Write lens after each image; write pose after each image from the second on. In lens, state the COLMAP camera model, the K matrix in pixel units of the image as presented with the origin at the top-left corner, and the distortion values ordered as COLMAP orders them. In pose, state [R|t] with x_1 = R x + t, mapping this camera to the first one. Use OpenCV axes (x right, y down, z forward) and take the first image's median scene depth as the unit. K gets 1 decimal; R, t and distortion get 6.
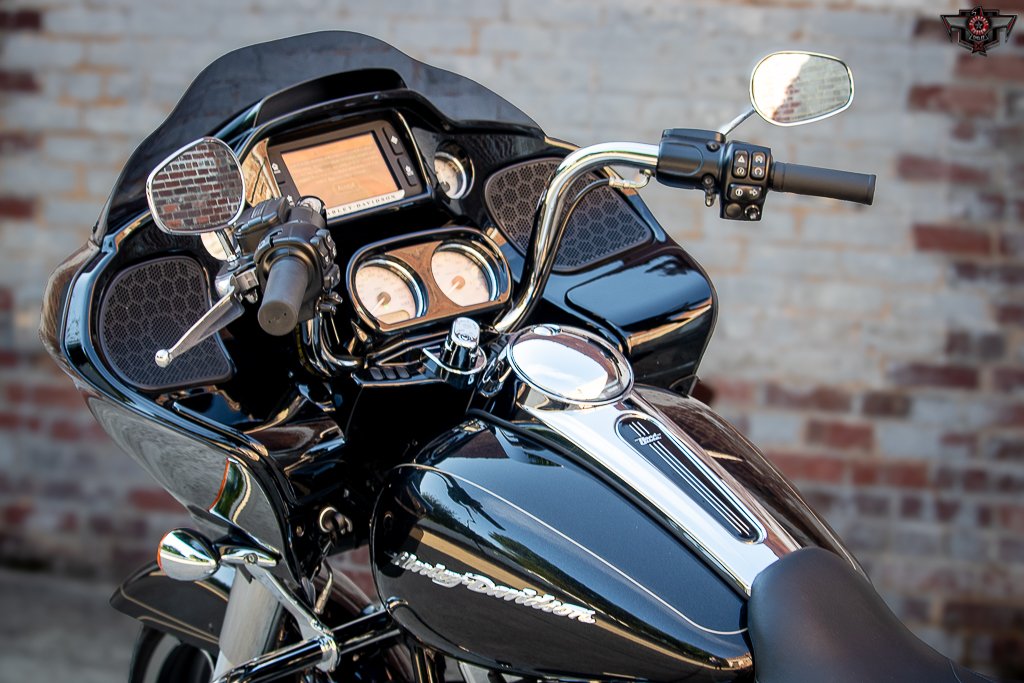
lens RADIAL K [[2609.7, 0, 512.0], [0, 2609.7, 341.5], [0, 0, 1]] dist [-0.421041, 0.139056]
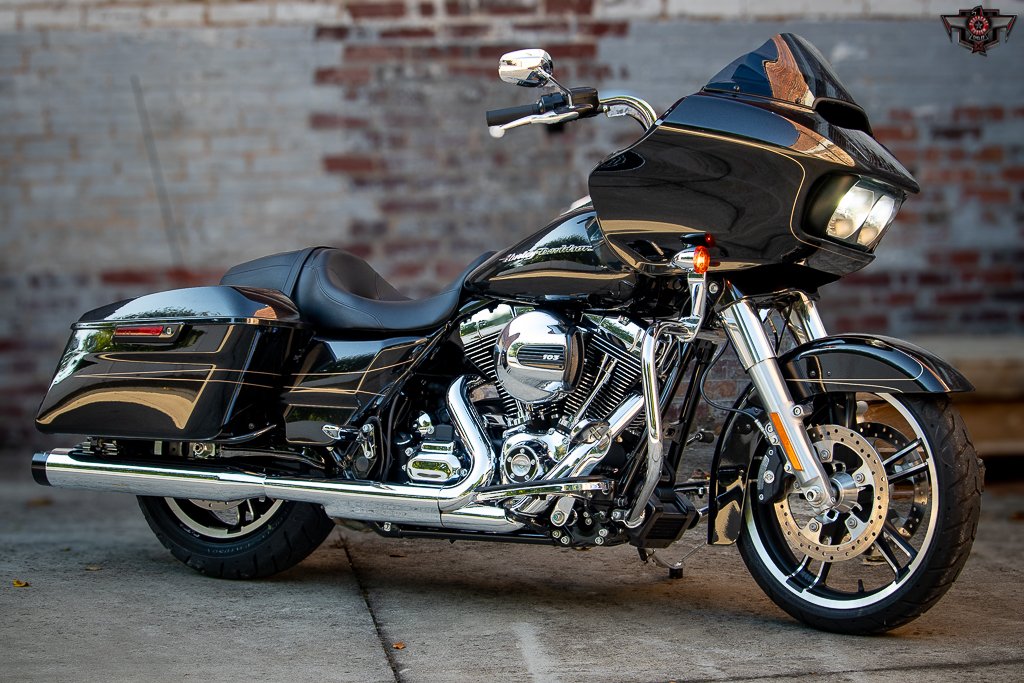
lens RADIAL K [[2756.9, 0, 512.0], [0, 2756.9, 341.5], [0, 0, 1]] dist [-0.391367, -0.274435]
pose [[0.910504, -0.097357, 0.401876, -0.758091], [0.103493, 0.994609, 0.006473, 0.121356], [-0.400339, 0.035698, 0.915671, -1.037396]]
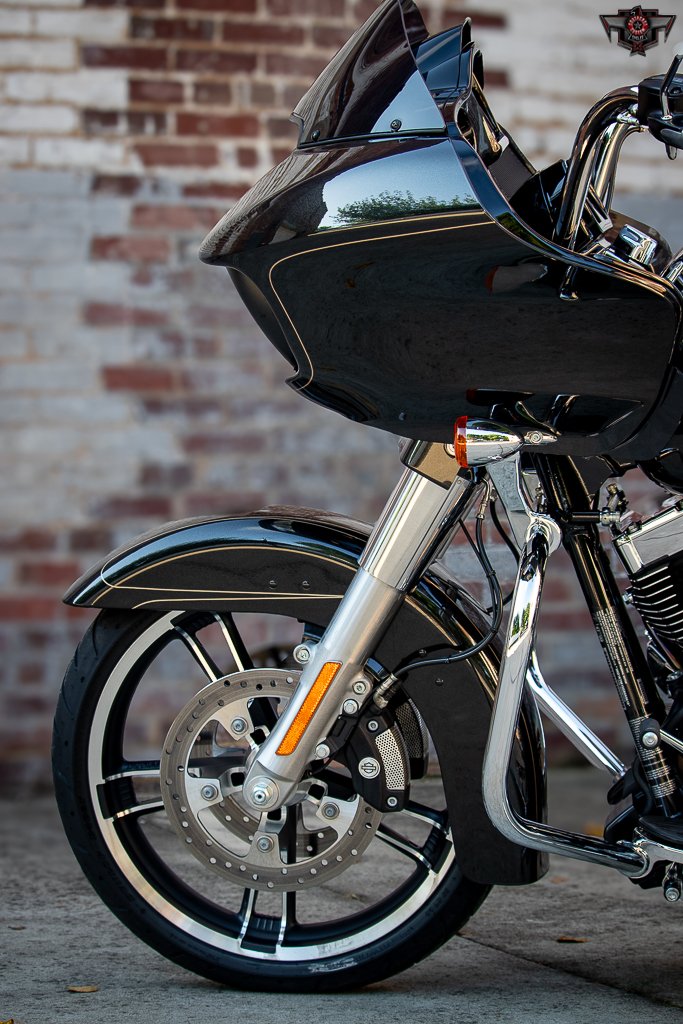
lens RADIAL K [[2593.6, 0, 341.5], [0, 2593.6, 512.0], [0, 0, 1]] dist [-0.418728, -0.086925]
pose [[0.763586, -0.056717, 0.643211, -0.809832], [0.125371, 0.990201, -0.061520, 0.162406], [-0.633418, 0.127616, 0.763214, 0.238641]]
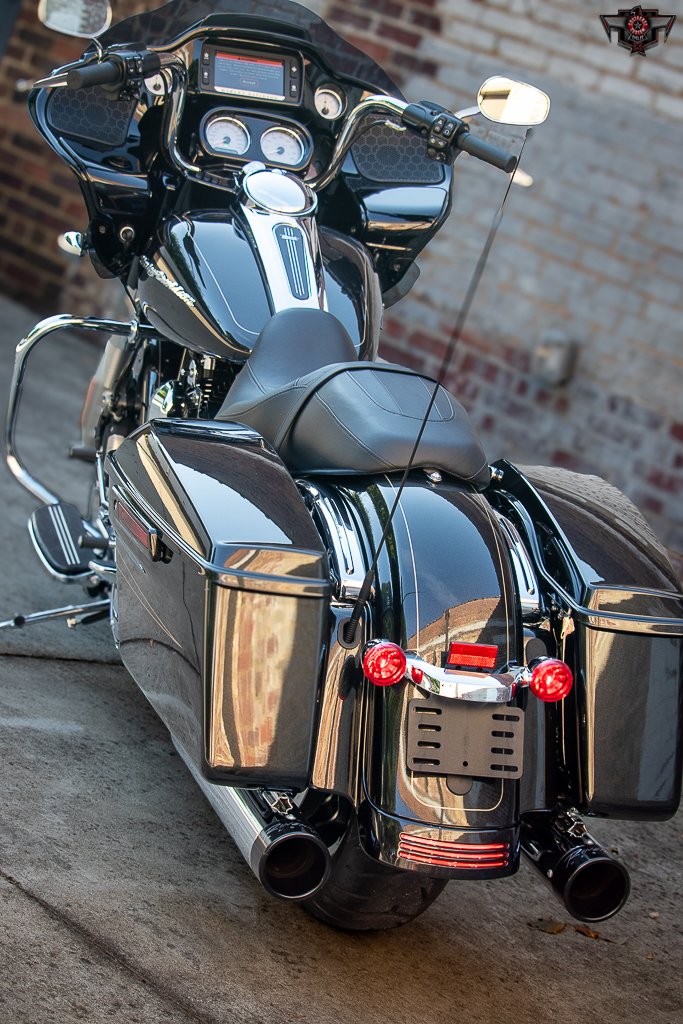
lens RADIAL K [[2609.7, 0, 341.5], [0, 2609.7, 512.0], [0, 0, 1]] dist [-0.421041, 0.139056]
pose [[0.862163, 0.335936, -0.379239, 0.718452], [-0.349326, 0.936337, 0.035265, 0.121882], [0.366942, 0.102074, 0.924626, -0.496350]]
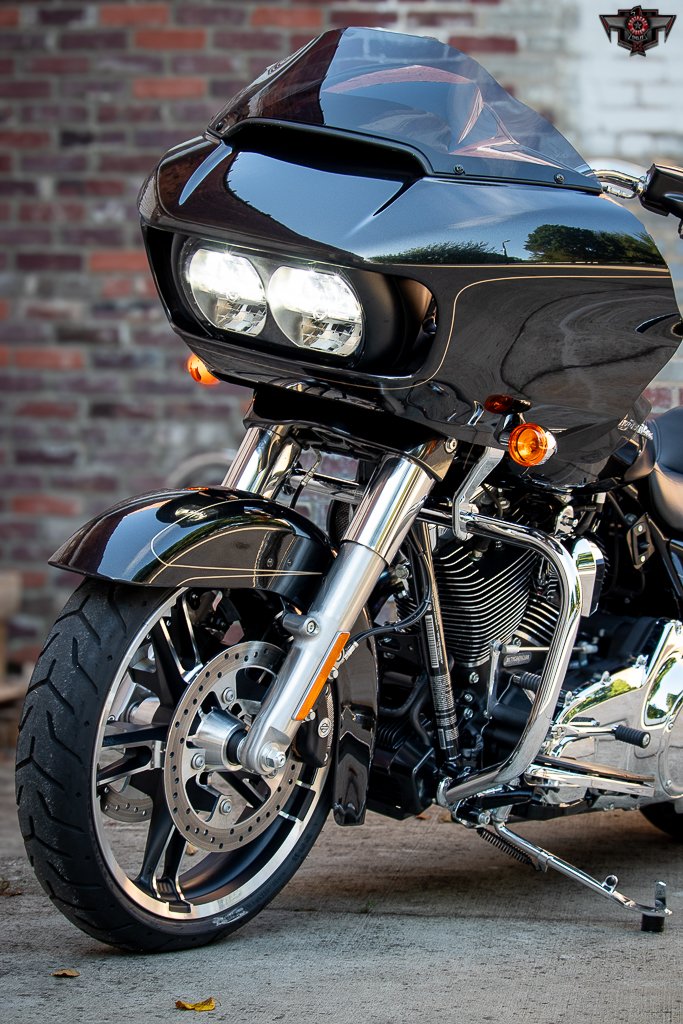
lens RADIAL K [[2818.6, 0, 341.5], [0, 2818.6, 512.0], [0, 0, 1]] dist [-0.423975, -0.036948]
pose [[-0.200194, -0.068885, 0.977332, -1.384917], [0.079686, 0.993076, 0.086317, -0.009124], [-0.976510, 0.095160, -0.193319, 1.311506]]
